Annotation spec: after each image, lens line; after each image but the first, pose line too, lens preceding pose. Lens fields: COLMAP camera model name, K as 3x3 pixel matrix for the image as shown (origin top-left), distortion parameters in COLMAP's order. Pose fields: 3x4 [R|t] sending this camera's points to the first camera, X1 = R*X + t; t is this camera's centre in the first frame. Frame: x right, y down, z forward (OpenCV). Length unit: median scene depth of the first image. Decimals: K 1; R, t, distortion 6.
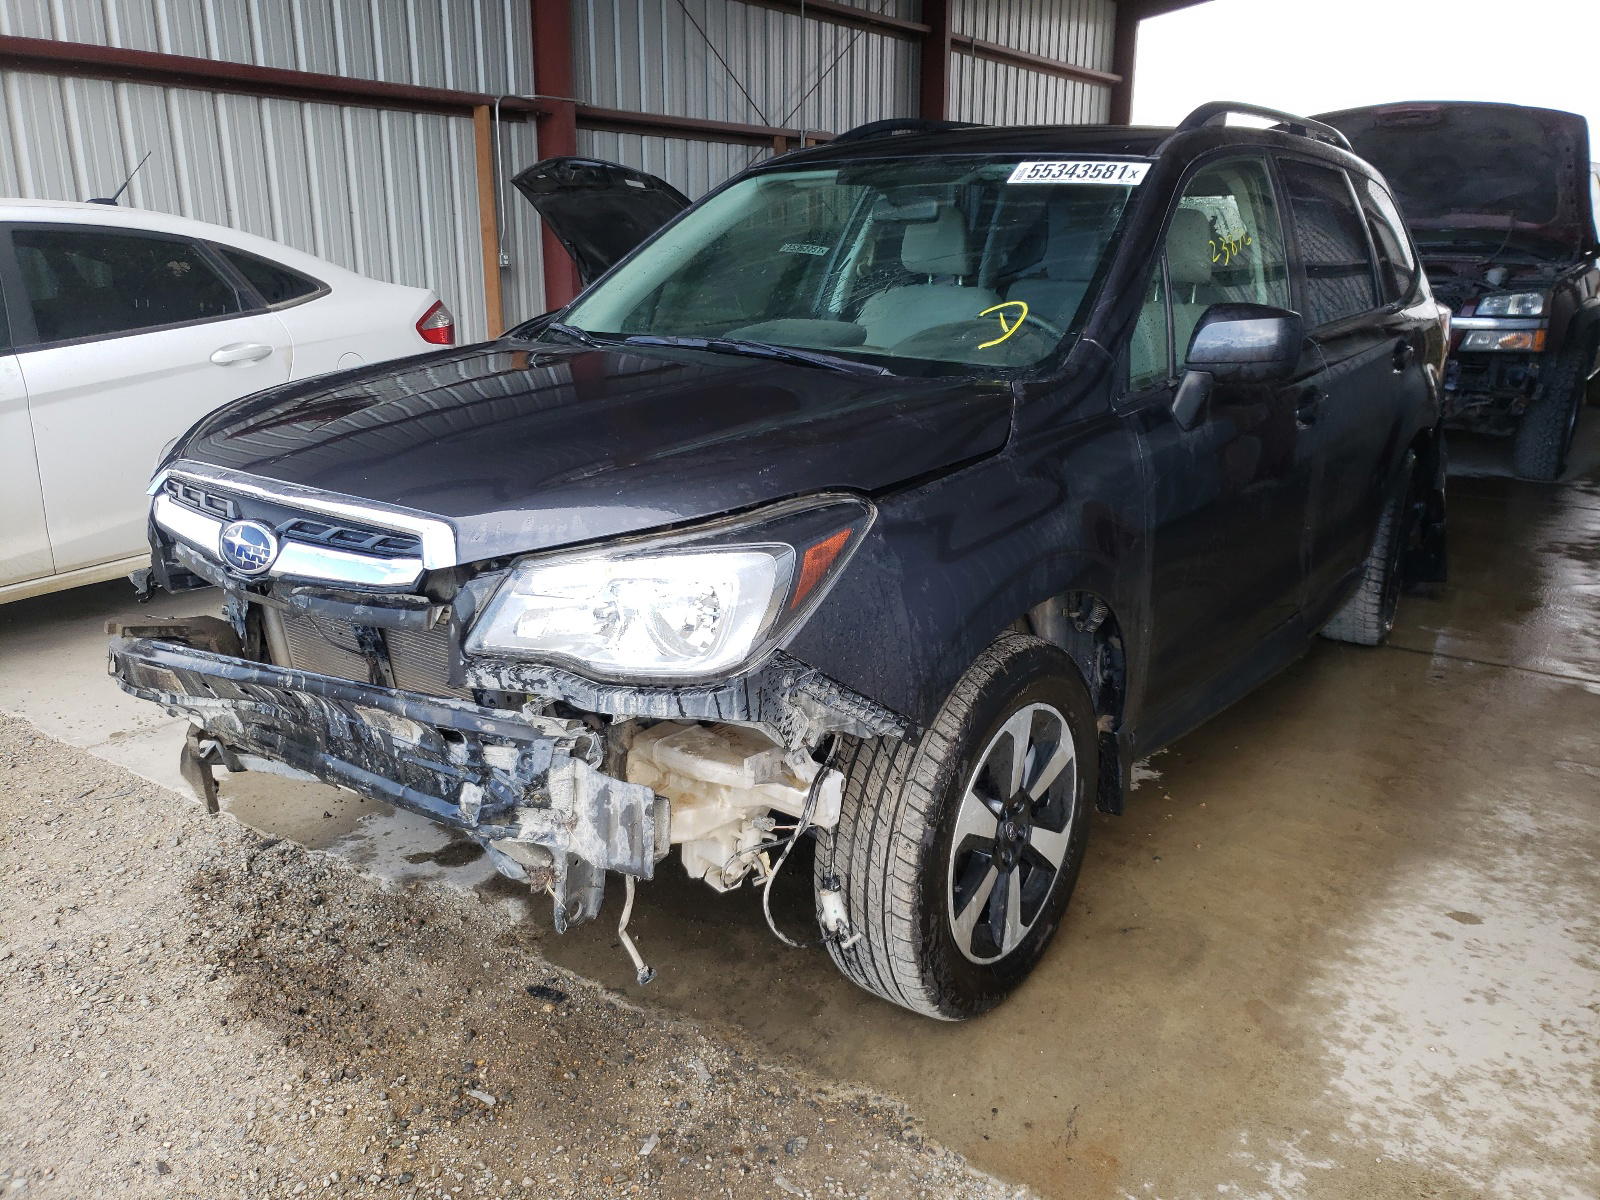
lens RADIAL K [[1237.3, 0, 806.4], [0, 1237.3, 600.9], [0, 0, 1]] dist [0.014026, -0.007613]
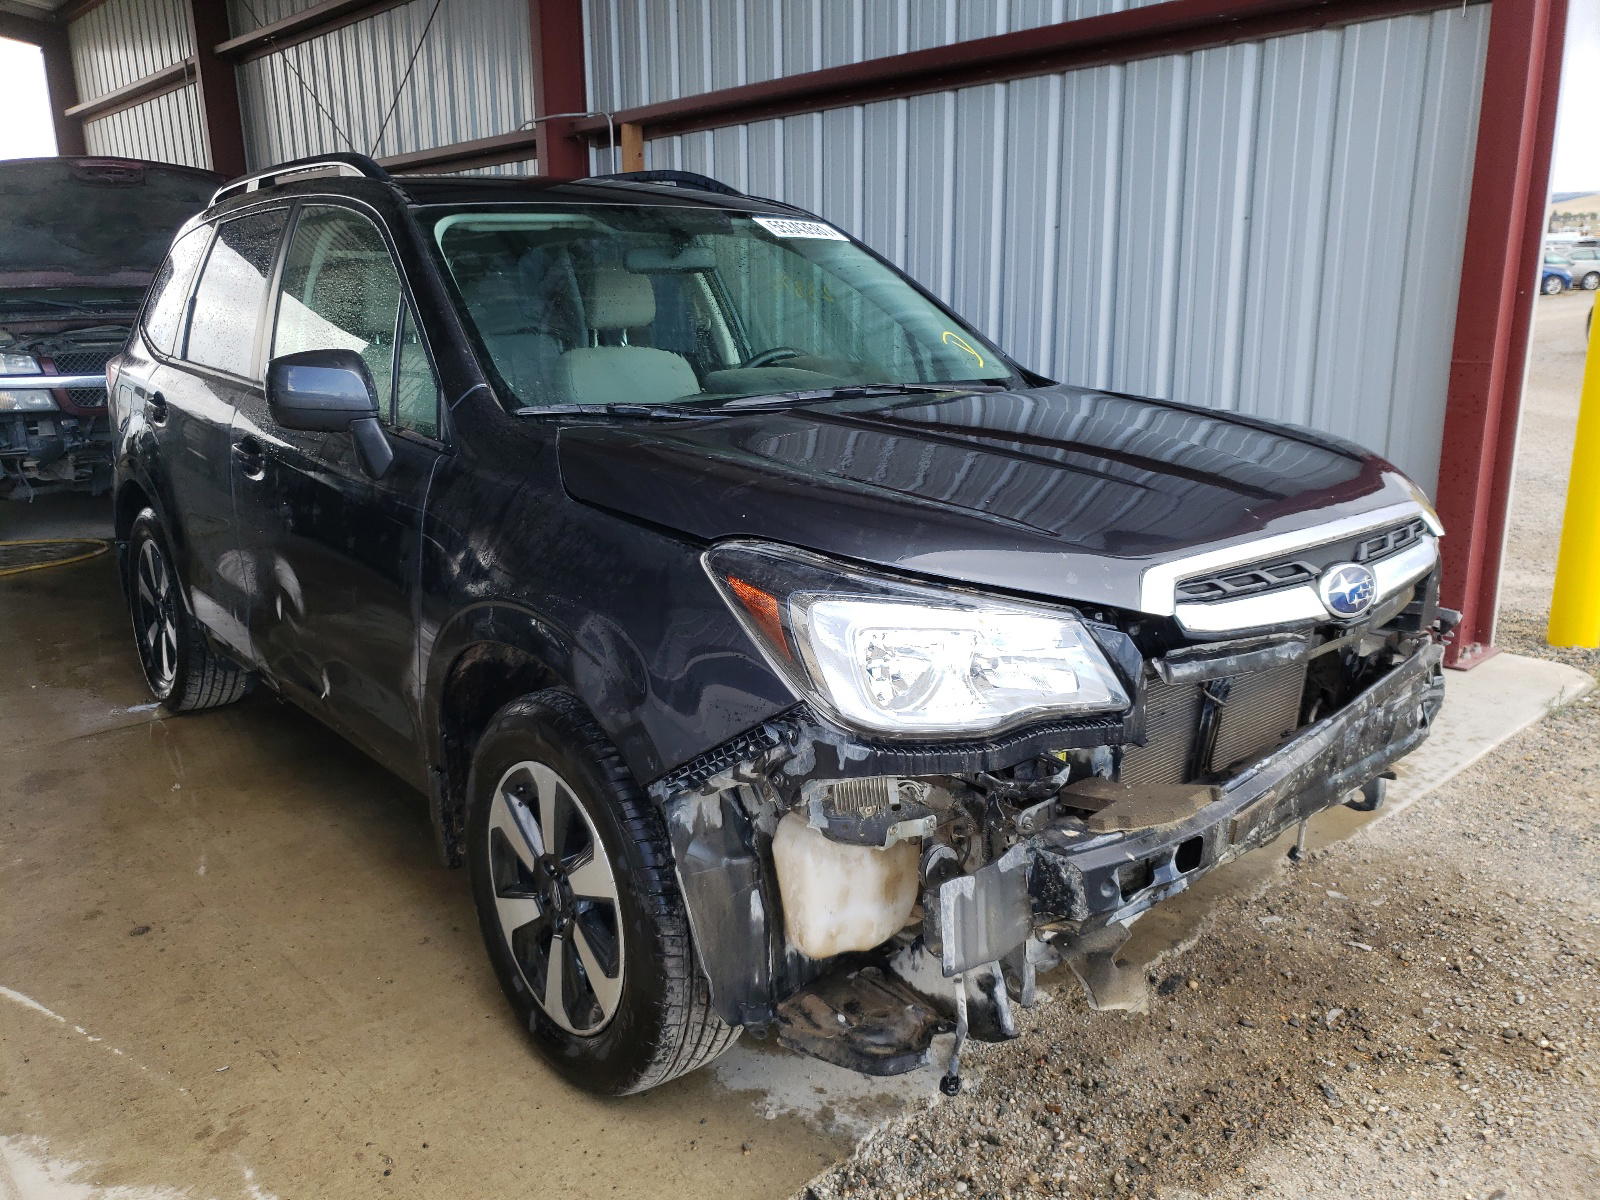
lens RADIAL K [[1237.3, 0, 805.5], [0, 1237.3, 601.2], [0, 0, 1]] dist [0.014026, -0.007613]
pose [[0.220385, -0.246937, 0.943638, -1.490156], [0.292667, 0.939591, 0.177526, -0.338063], [-0.930471, 0.237048, 0.279342, 1.148504]]
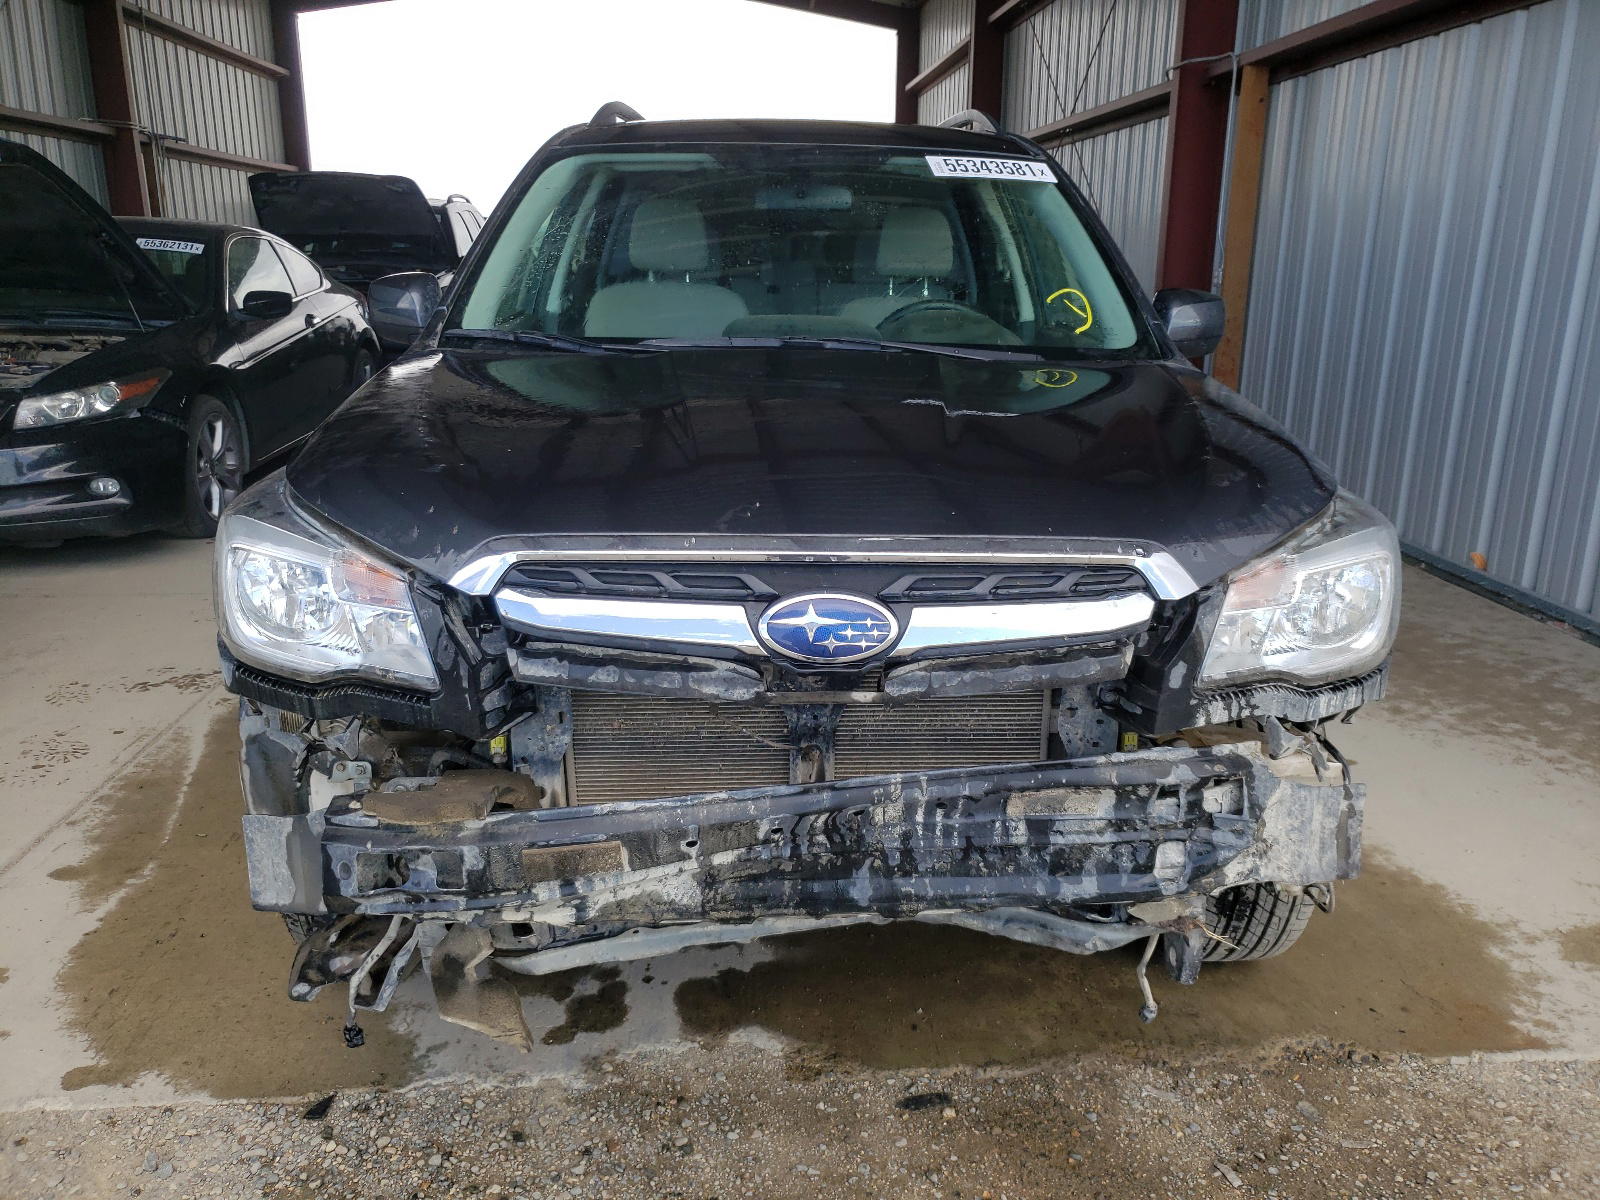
lens RADIAL K [[1237.3, 0, 805.8], [0, 1237.3, 594.7], [0, 0, 1]] dist [0.014026, -0.007613]
pose [[0.767387, -0.162123, 0.620349, -0.923162], [0.167997, 0.984545, 0.049486, -0.101874], [-0.618785, 0.066242, 0.782763, 0.447295]]
